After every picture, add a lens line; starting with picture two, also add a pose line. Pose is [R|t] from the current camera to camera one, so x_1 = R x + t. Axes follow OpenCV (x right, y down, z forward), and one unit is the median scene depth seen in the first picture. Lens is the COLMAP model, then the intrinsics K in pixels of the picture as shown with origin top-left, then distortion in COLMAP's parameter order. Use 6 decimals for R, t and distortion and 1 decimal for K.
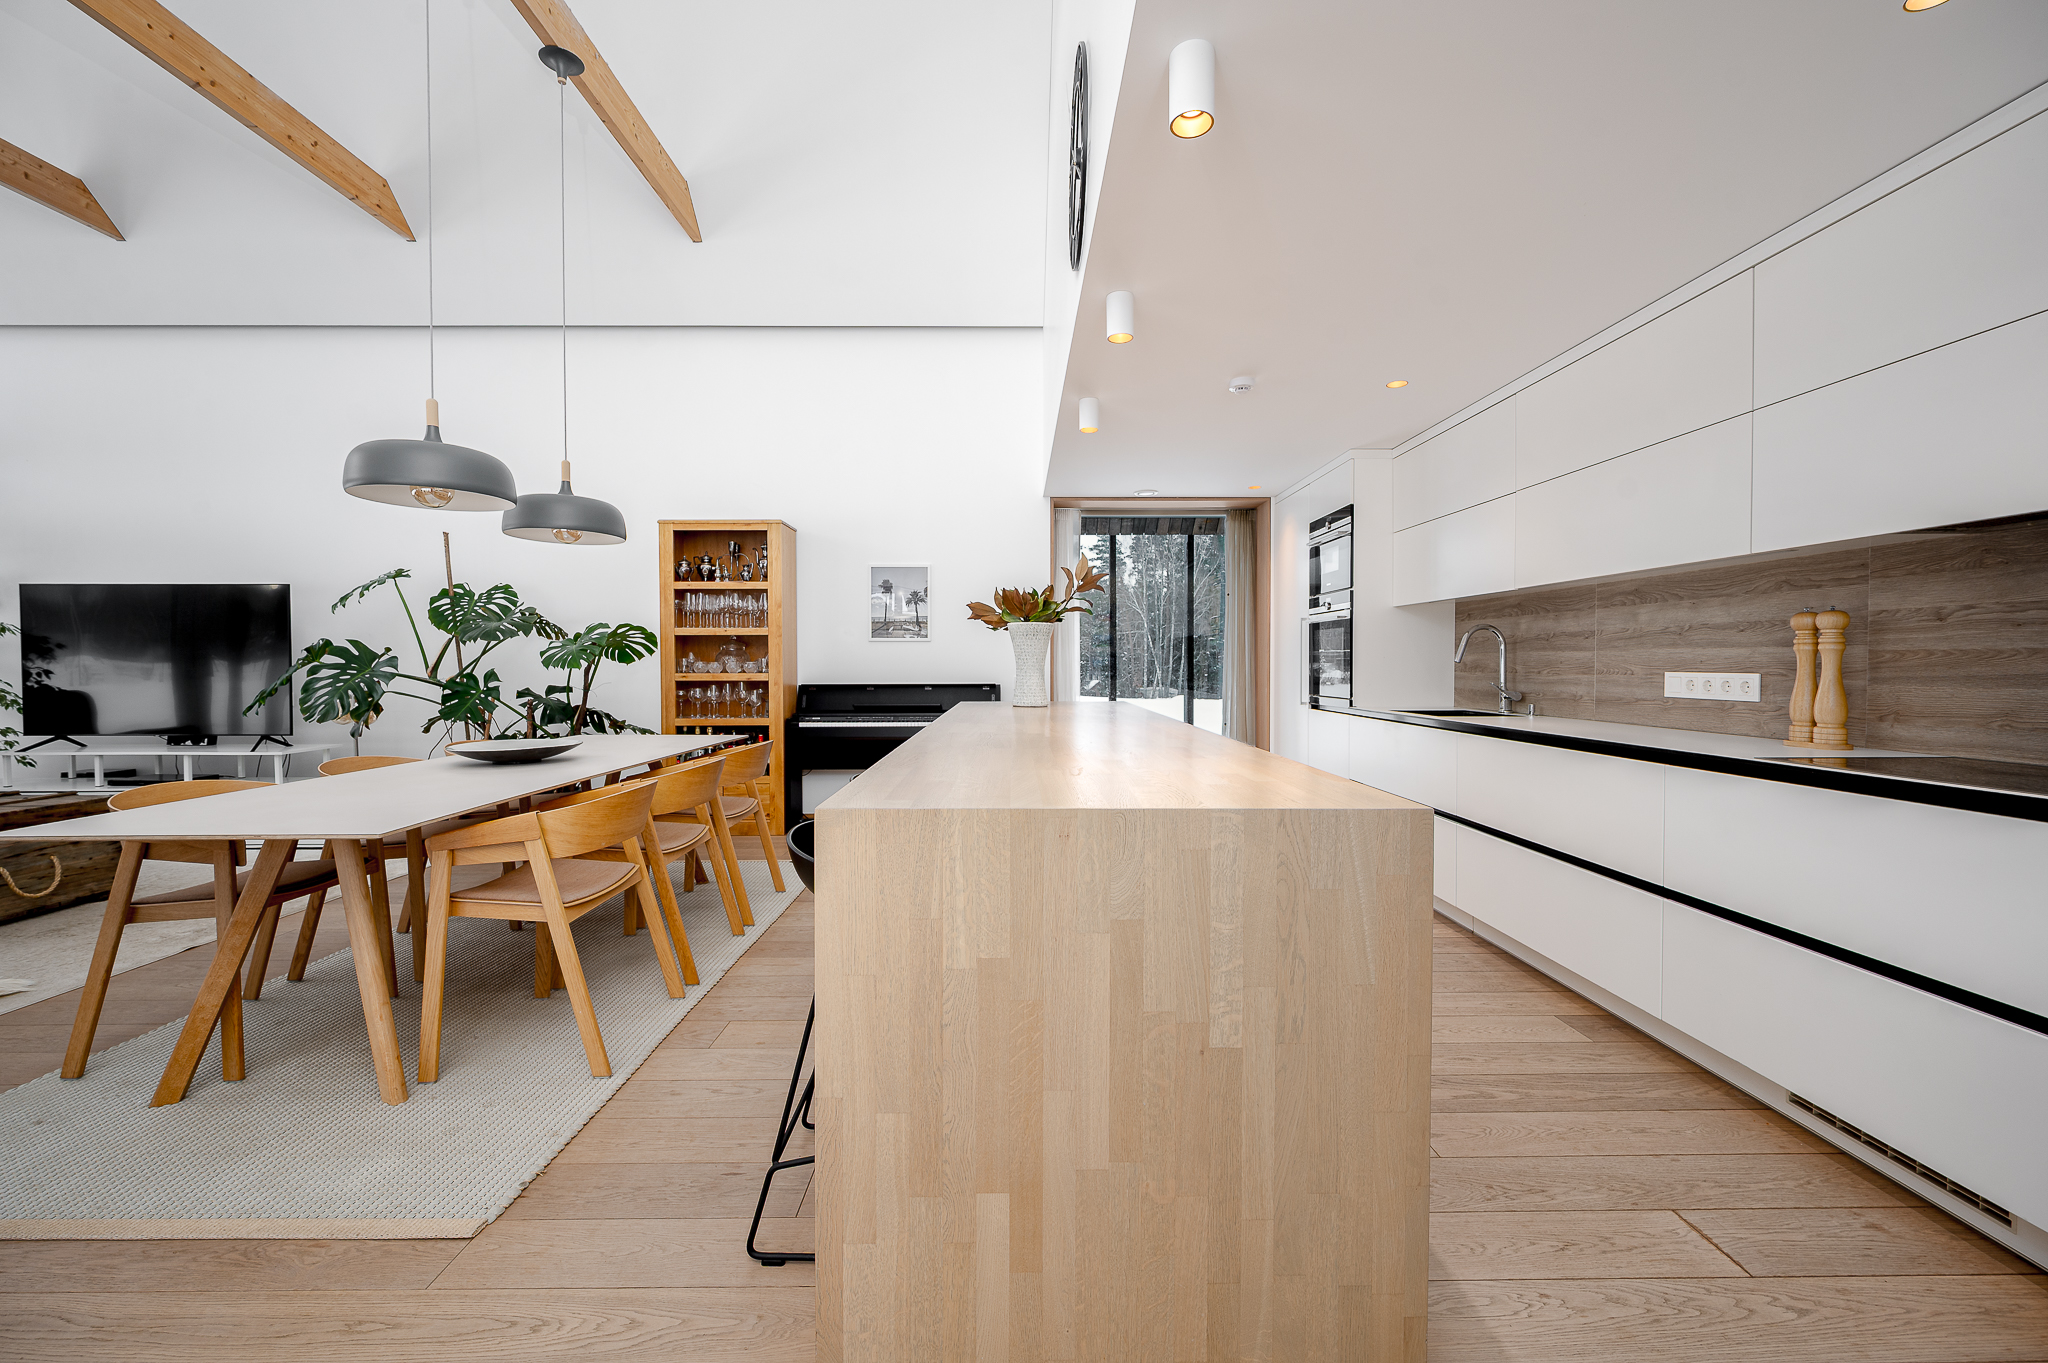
lens RADIAL K [[836.5, 0, 1048.6], [0, 836.5, 681.7], [0, 0, 1]] dist [-0.001587, -0.000186]
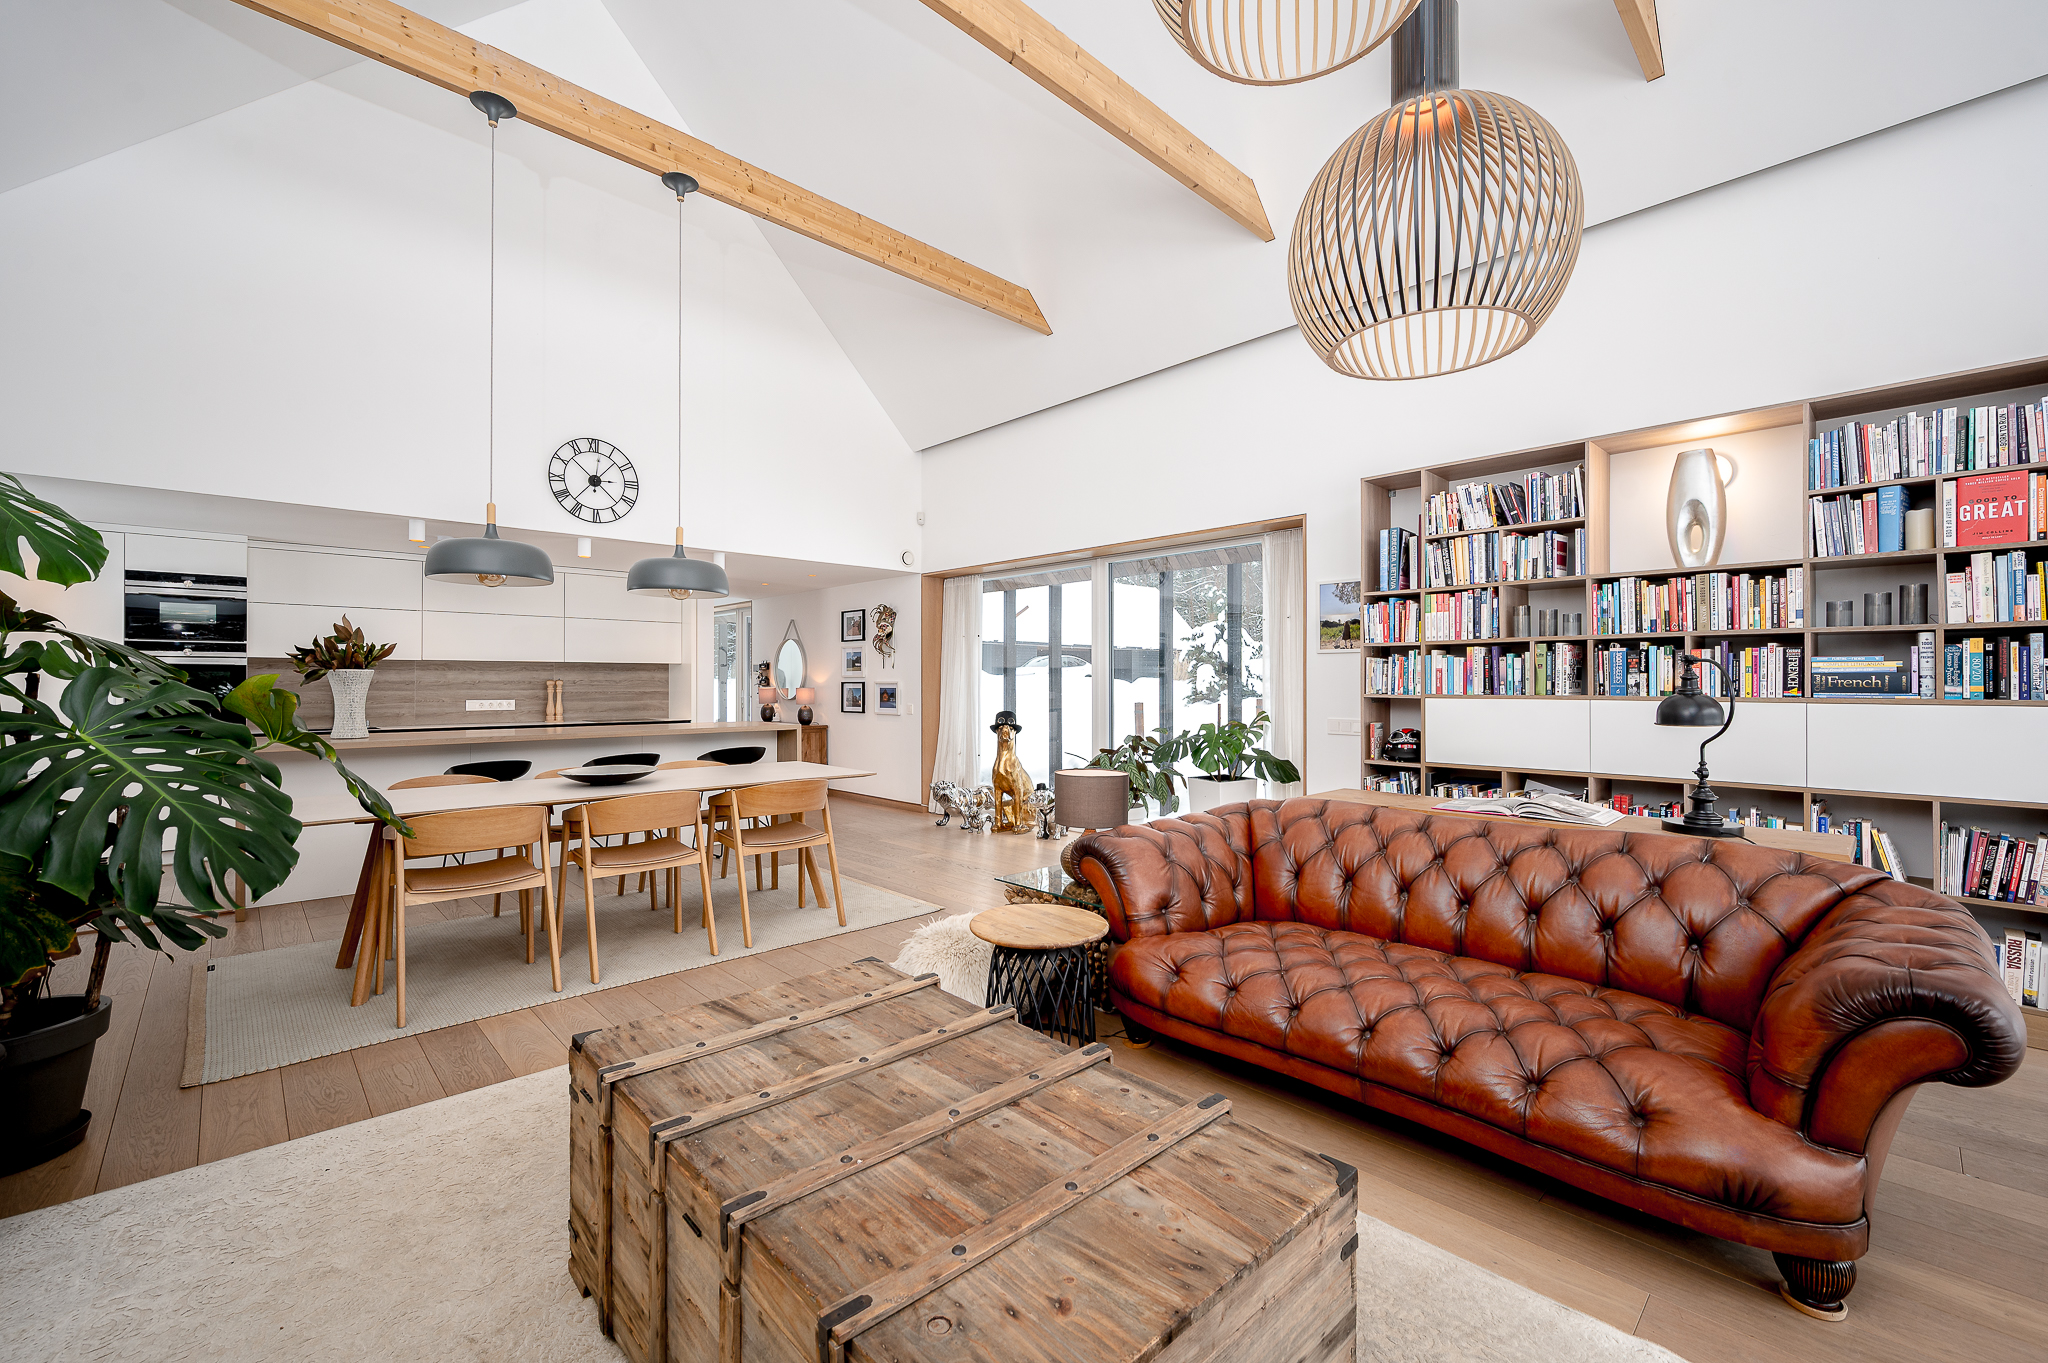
lens RADIAL K [[835.3, 0, 1031.3], [0, 835.3, 679.2], [0, 0, 1]] dist [-0.000477, -0.000015]
pose [[-0.691762, 0.004630, 0.722110, -1.205674], [0.017460, 0.999794, 0.010316, -0.039447], [-0.721914, 0.019744, -0.691701, 0.868217]]
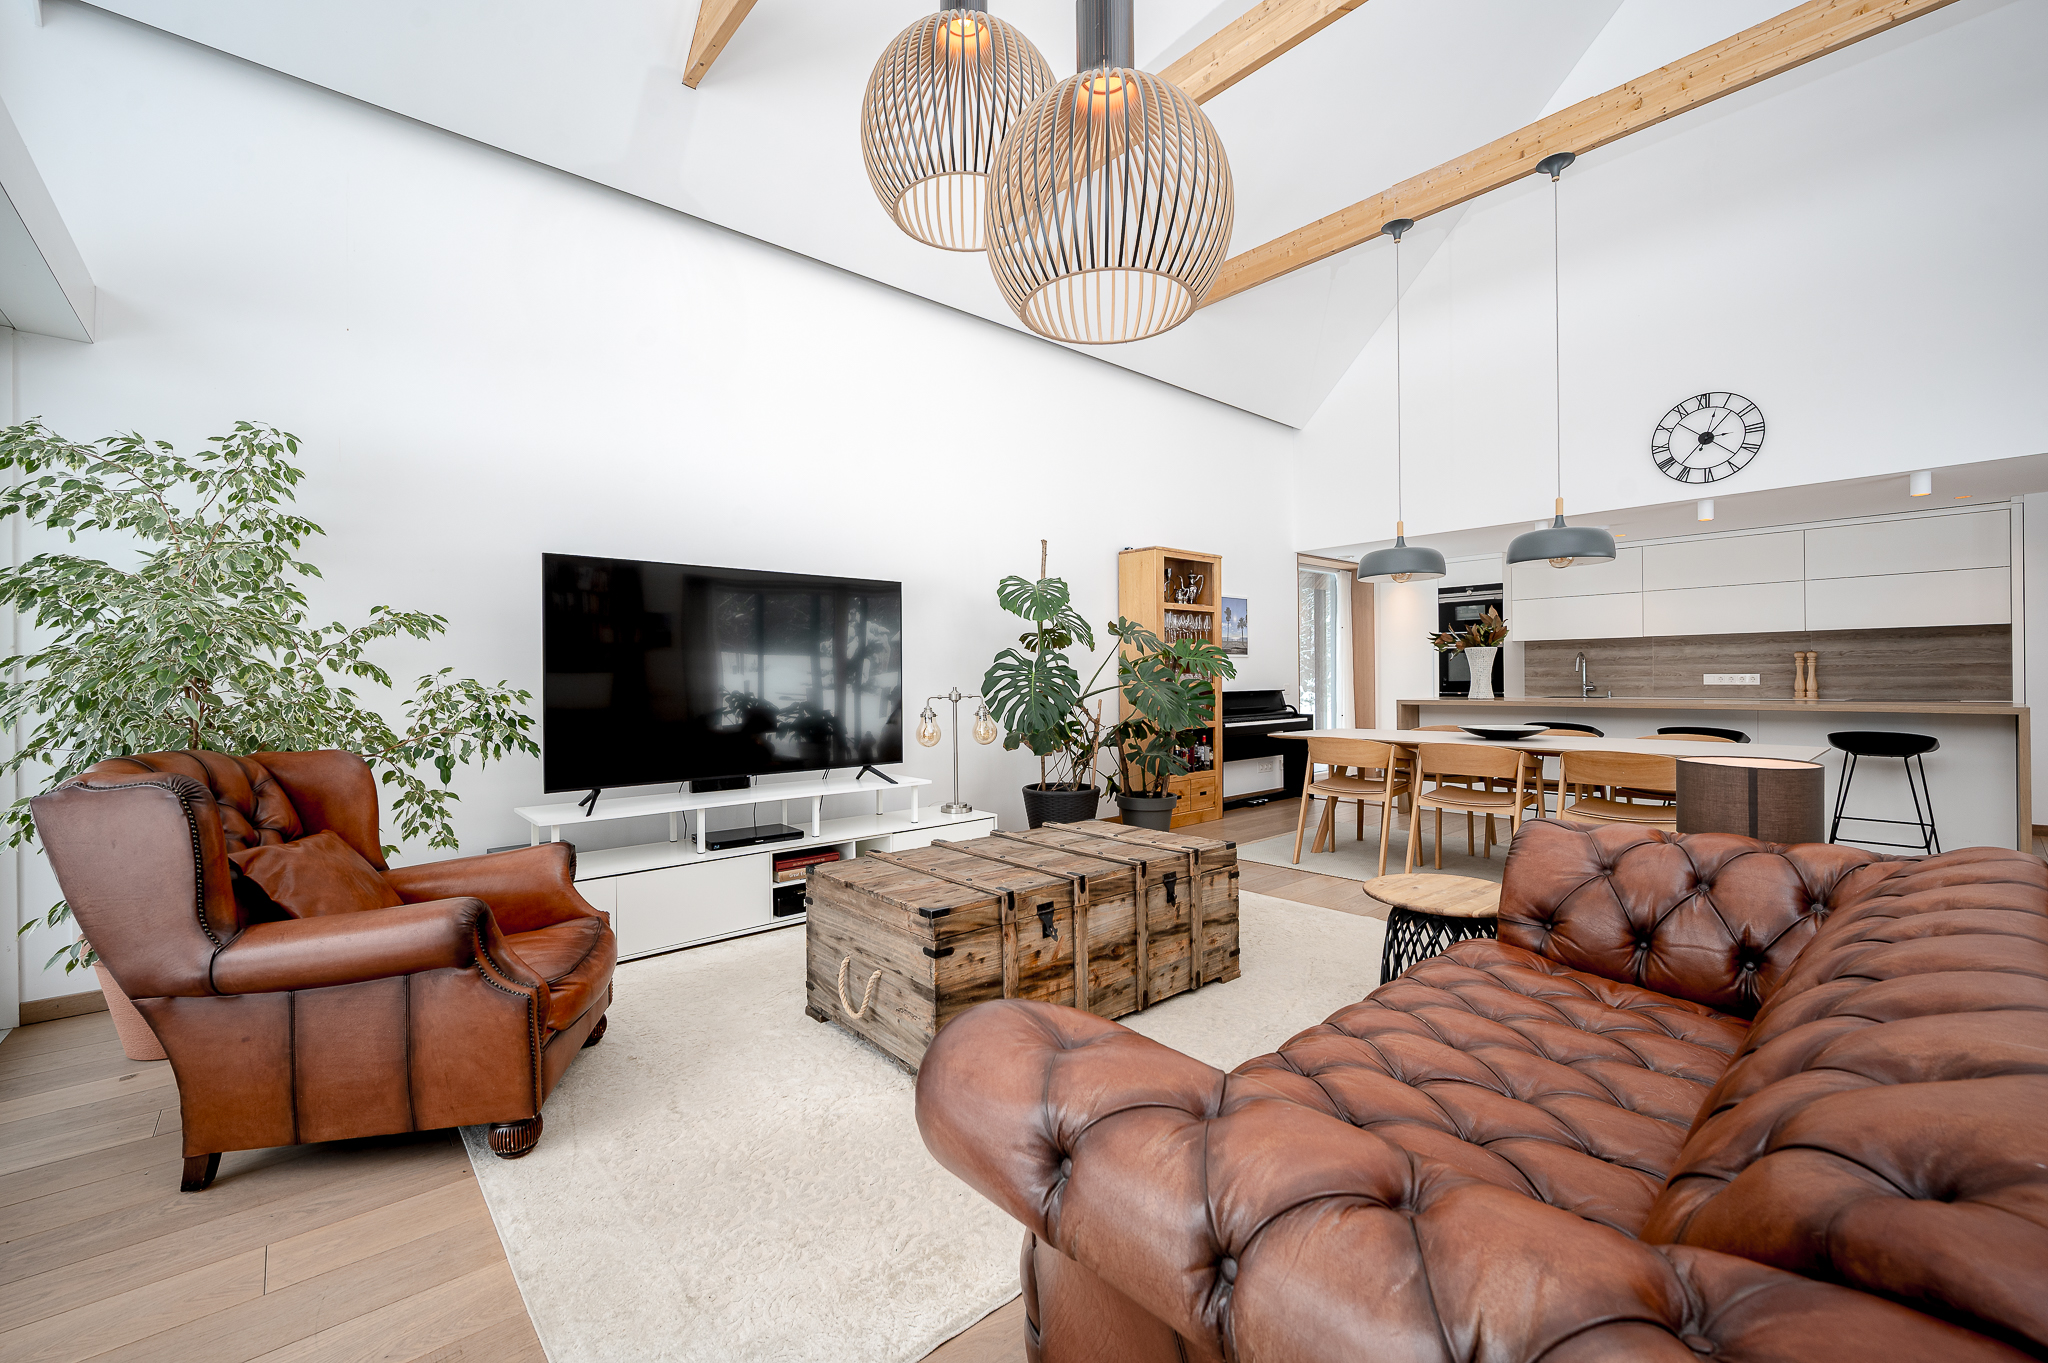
lens RADIAL K [[848.5, 0, 1035.9], [0, 848.5, 677.7], [0, 0, 1]] dist [-0.001885, -0.000253]
pose [[0.748274, -0.005532, 0.663367, -1.340196], [0.023640, 0.999552, -0.018331, -0.001578], [-0.662969, 0.029398, 0.748070, 0.269505]]
